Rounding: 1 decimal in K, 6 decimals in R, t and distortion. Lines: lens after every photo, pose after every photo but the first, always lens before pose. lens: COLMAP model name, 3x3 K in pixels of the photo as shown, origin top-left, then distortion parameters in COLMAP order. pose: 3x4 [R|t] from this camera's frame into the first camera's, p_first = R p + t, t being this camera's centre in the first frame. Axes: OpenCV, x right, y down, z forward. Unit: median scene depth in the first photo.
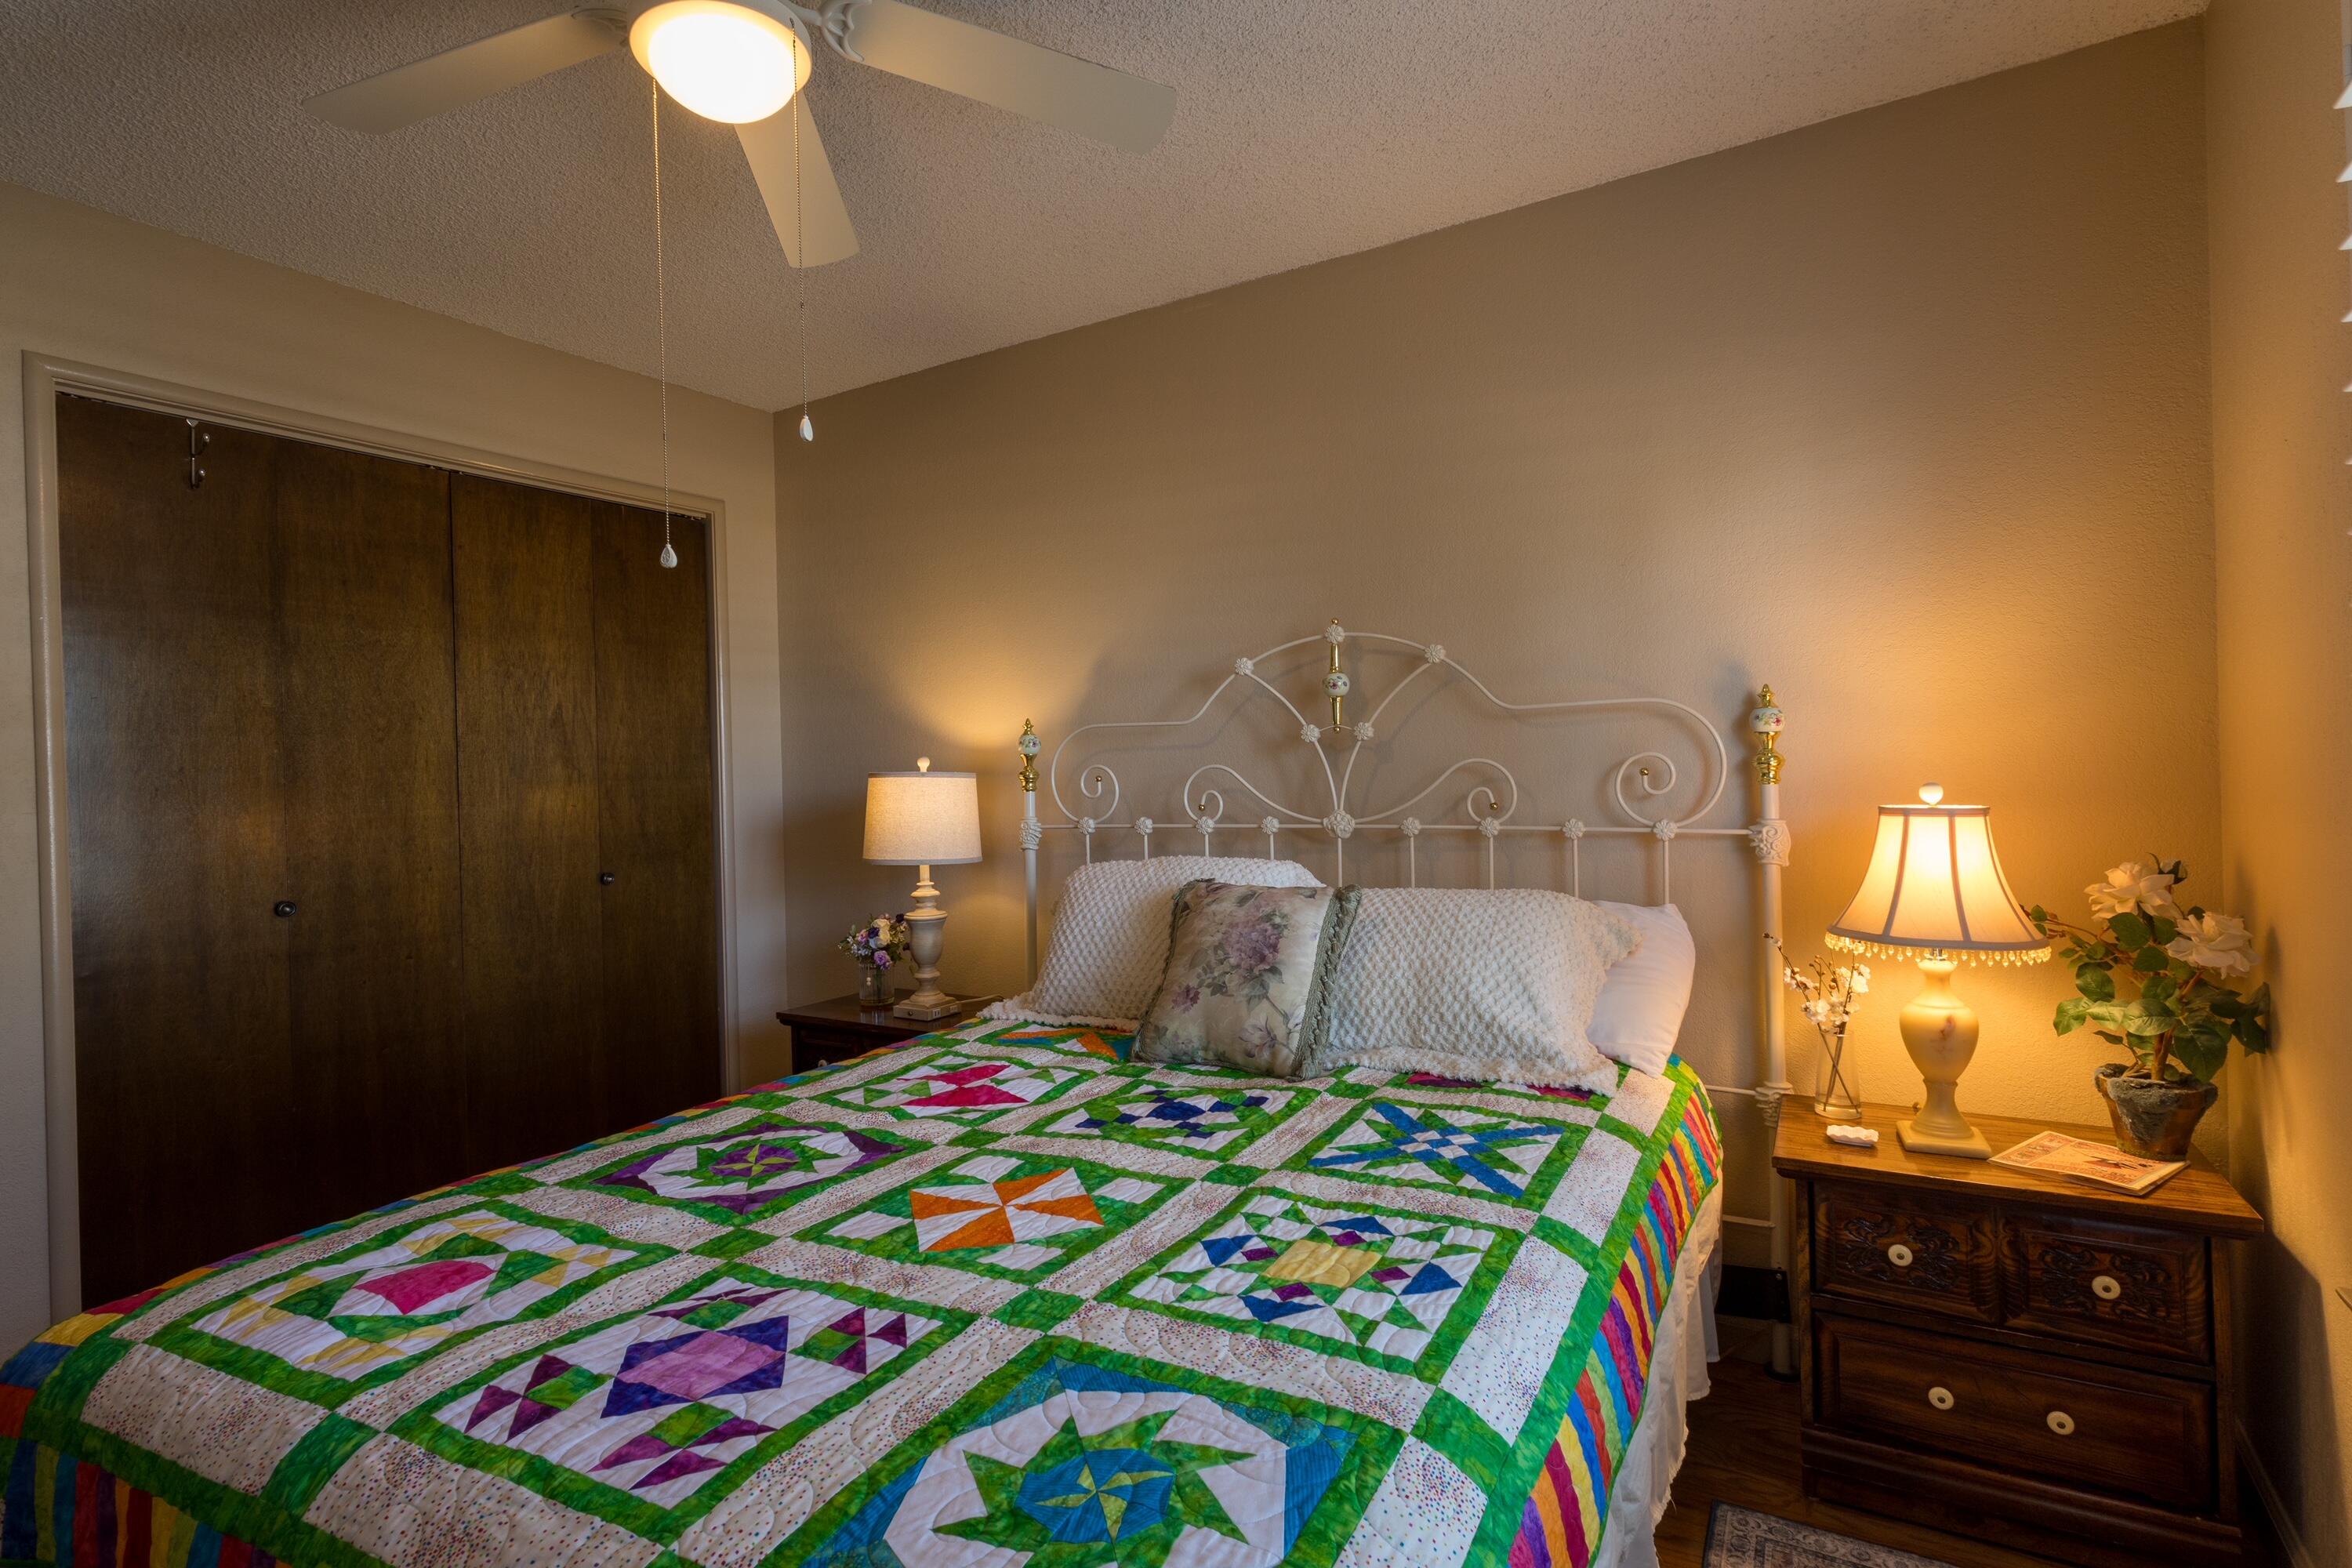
lens RADIAL K [[1146.4, 0, 1178.7], [0, 1146.4, 779.5], [0, 0, 1]] dist [-0.000282, 0.000149]
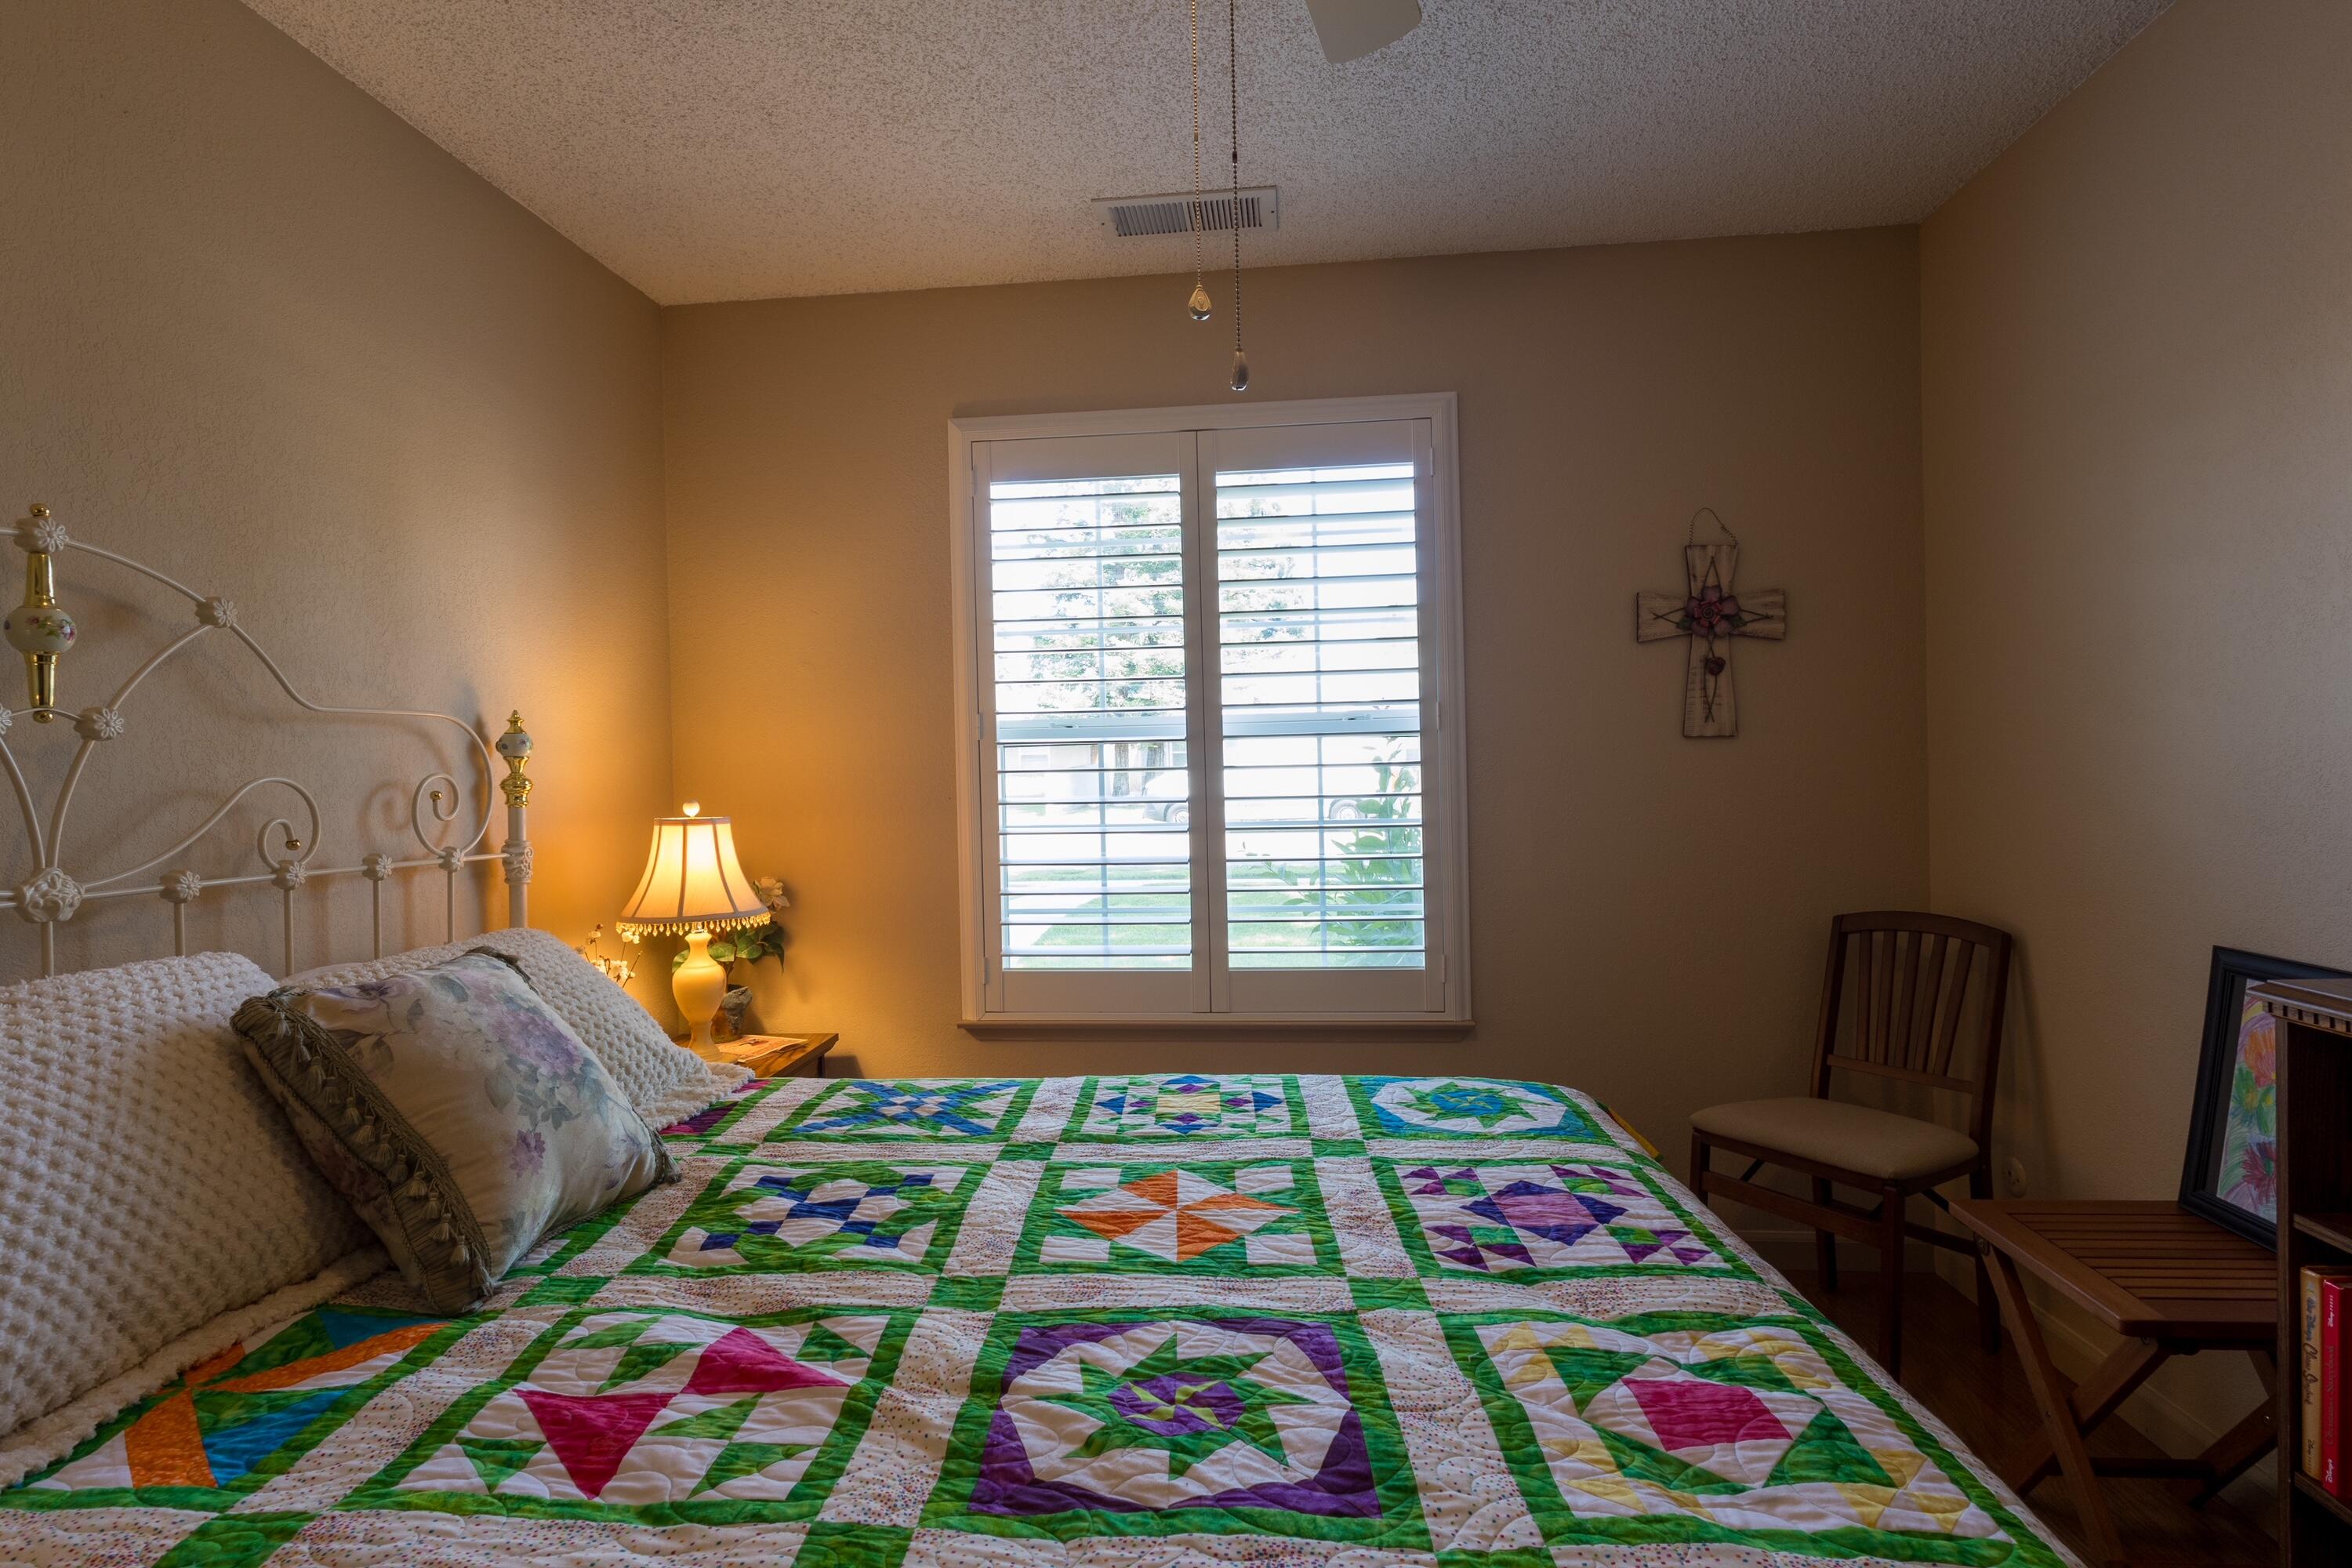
lens RADIAL K [[1146.4, 0, 1178.7], [0, 1146.4, 779.5], [0, 0, 1]] dist [-0.000282, 0.000149]
pose [[-0.444371, 0.025951, 0.895467, -1.006288], [0.033792, 0.999355, -0.012193, 0.018328], [-0.895205, 0.024841, -0.444961, 1.384243]]
